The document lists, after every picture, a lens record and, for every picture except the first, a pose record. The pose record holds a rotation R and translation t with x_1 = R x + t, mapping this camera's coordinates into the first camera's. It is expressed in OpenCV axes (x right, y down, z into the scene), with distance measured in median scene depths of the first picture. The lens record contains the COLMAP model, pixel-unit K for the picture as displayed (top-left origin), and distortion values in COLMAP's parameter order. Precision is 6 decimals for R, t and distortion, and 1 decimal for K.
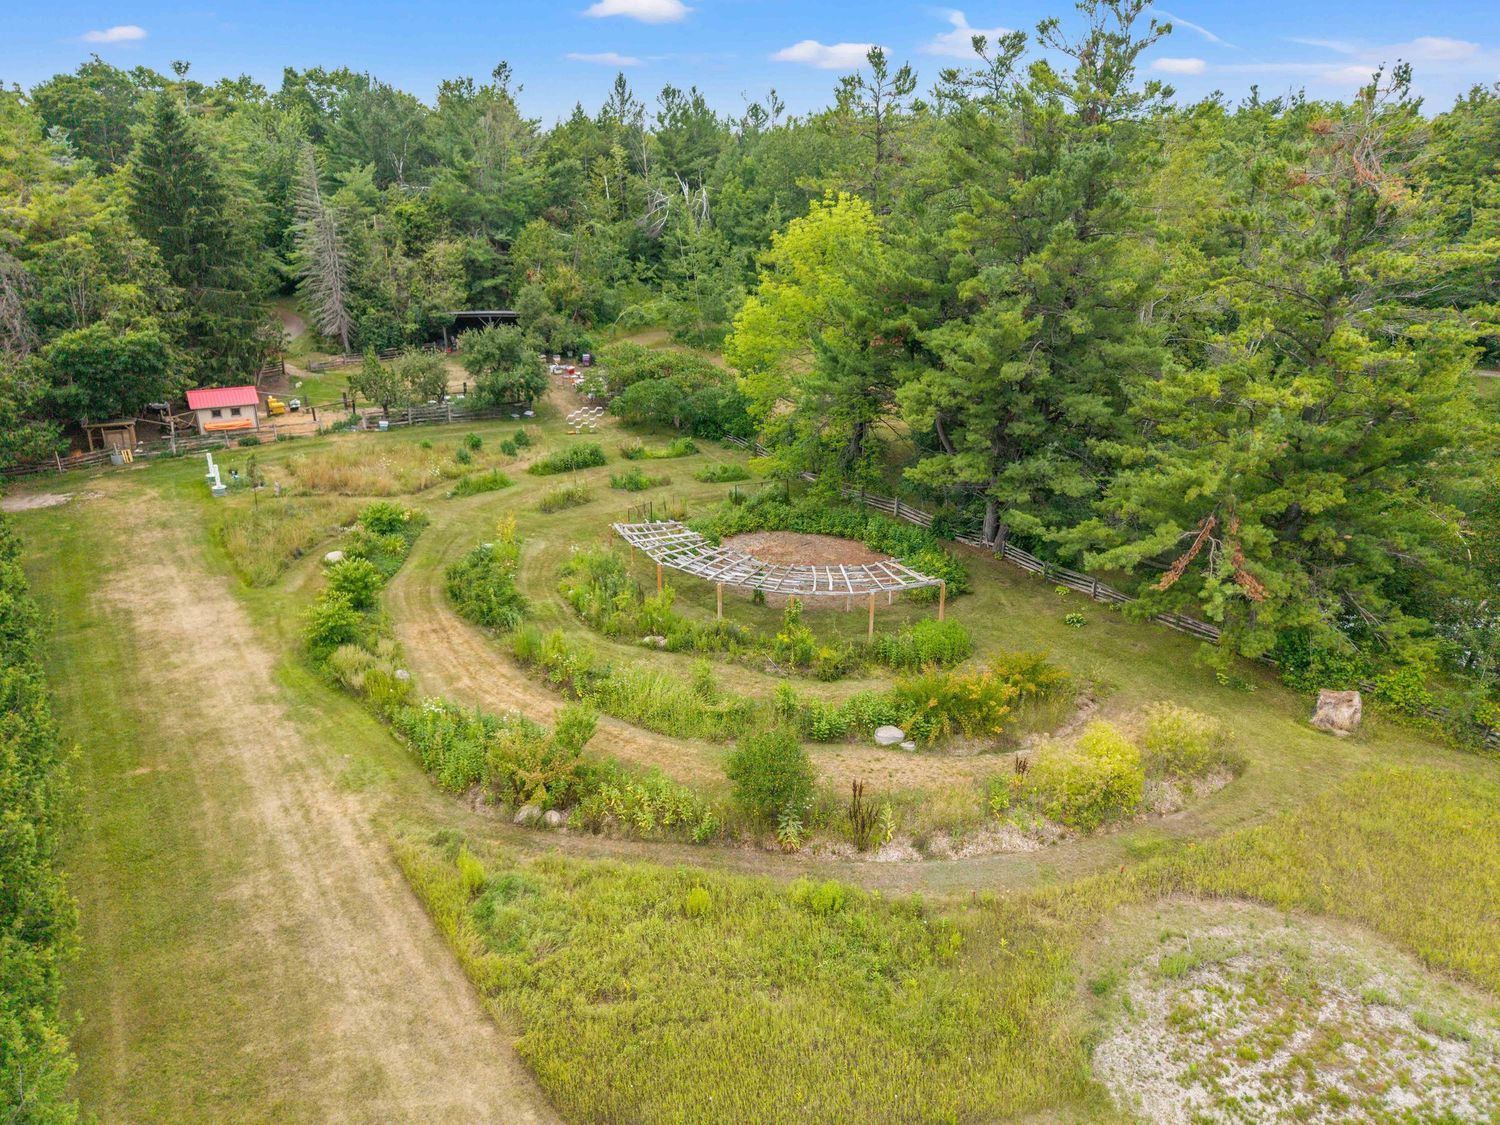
lens RADIAL K [[1003.5, 0, 743.9], [0, 1003.5, 571.7], [0, 0, 1]] dist [-0.005524, 0.001990]
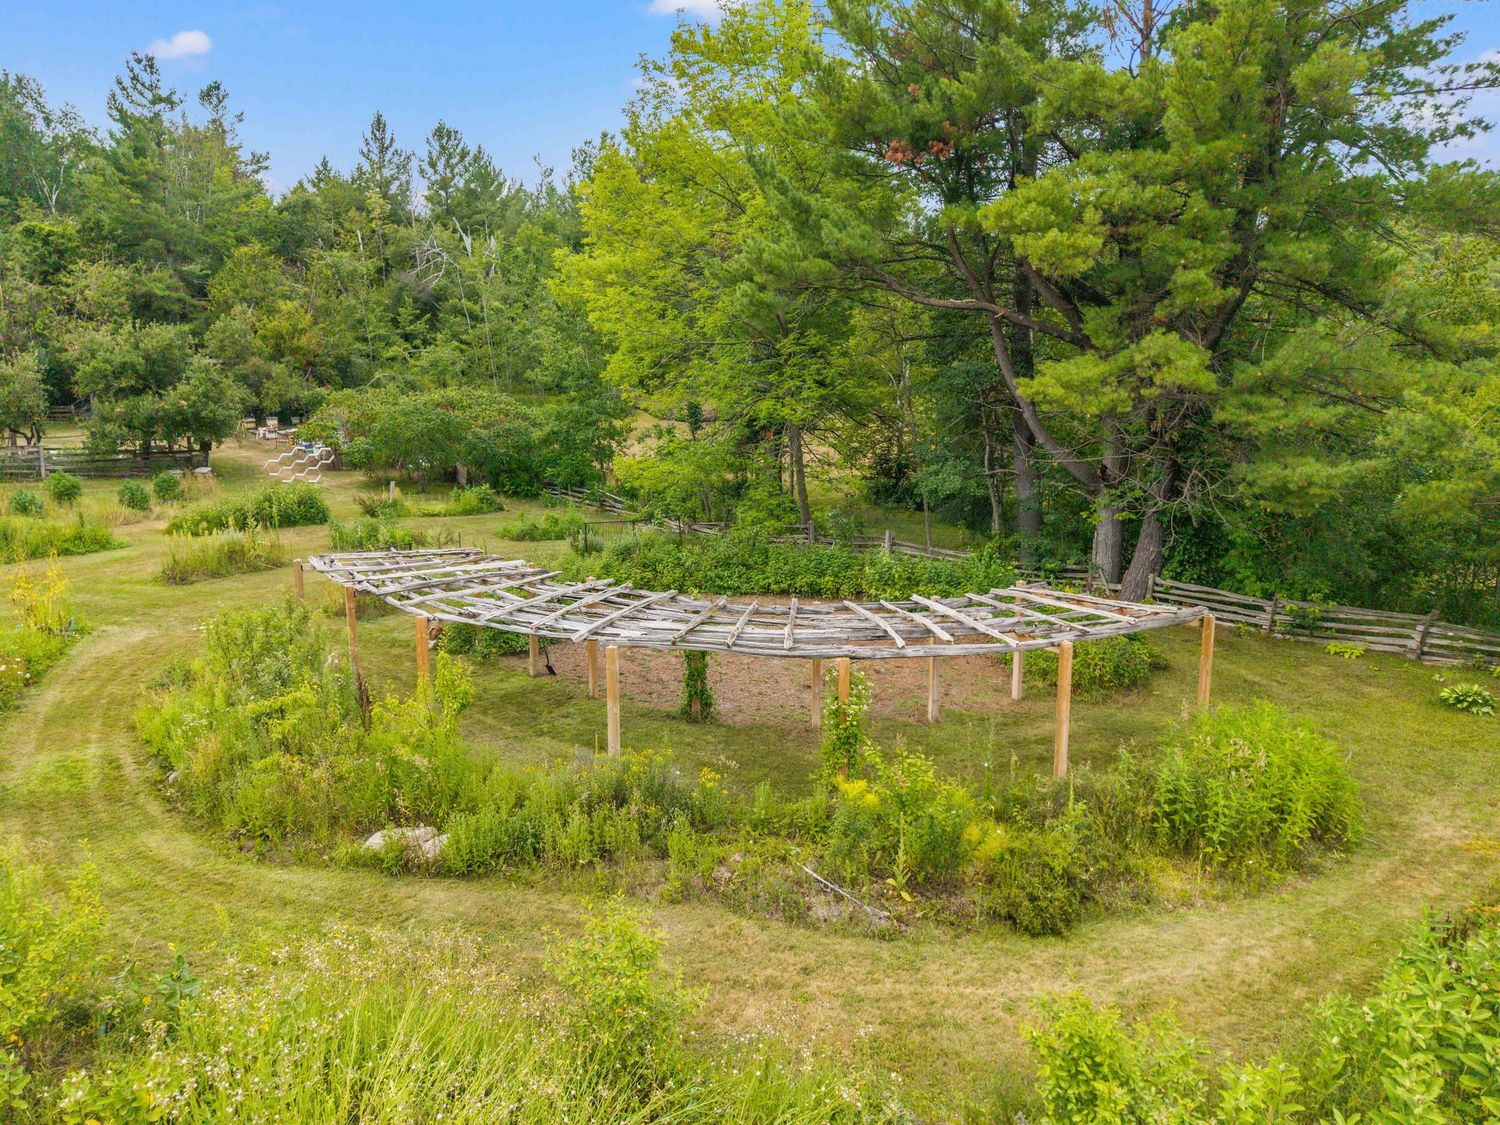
lens RADIAL K [[1003.5, 0, 743.8], [0, 1003.5, 568.7], [0, 0, 1]] dist [-0.005524, 0.001990]
pose [[0.977482, -0.035161, 0.208070, -0.030559], [0.073438, 0.981066, -0.179211, 0.030390], [-0.197829, 0.190456, 0.961556, 0.417274]]
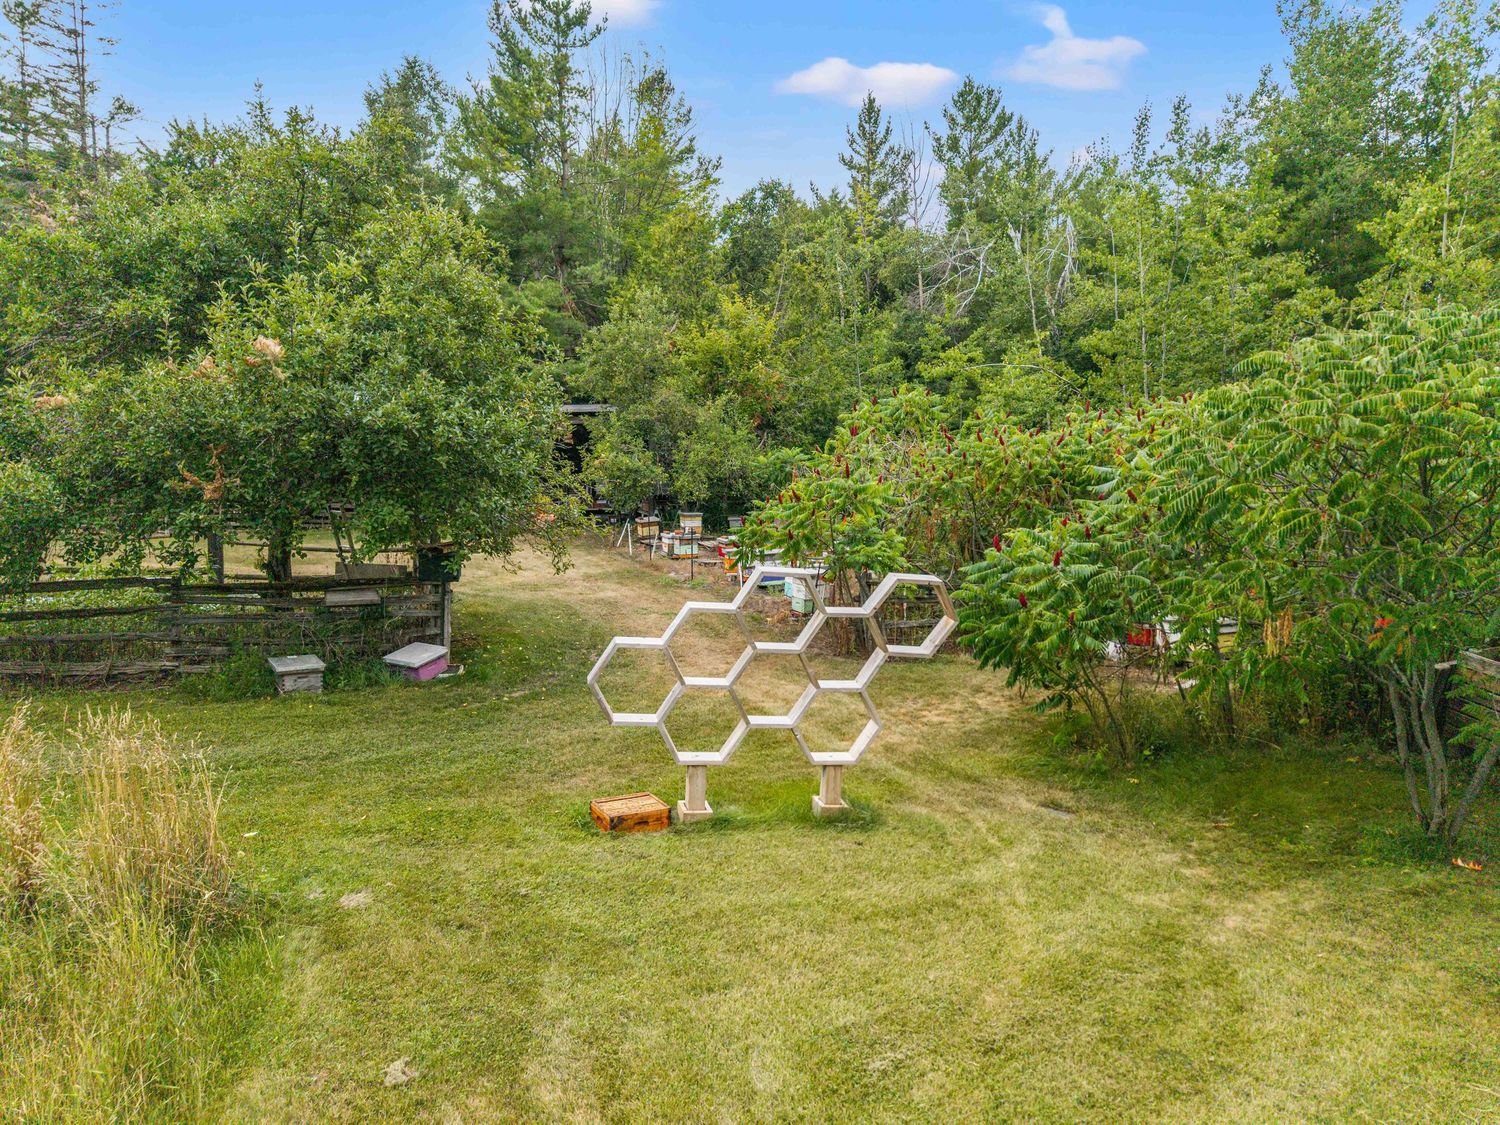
lens RADIAL K [[1003.5, 0, 741.7], [0, 1003.5, 571.0], [0, 0, 1]] dist [-0.005524, 0.001990]
pose [[0.982020, 0.001790, -0.188766, -0.147847], [-0.061389, 0.948632, -0.310367, -0.136373], [0.178514, 0.316375, 0.931686, 0.939185]]
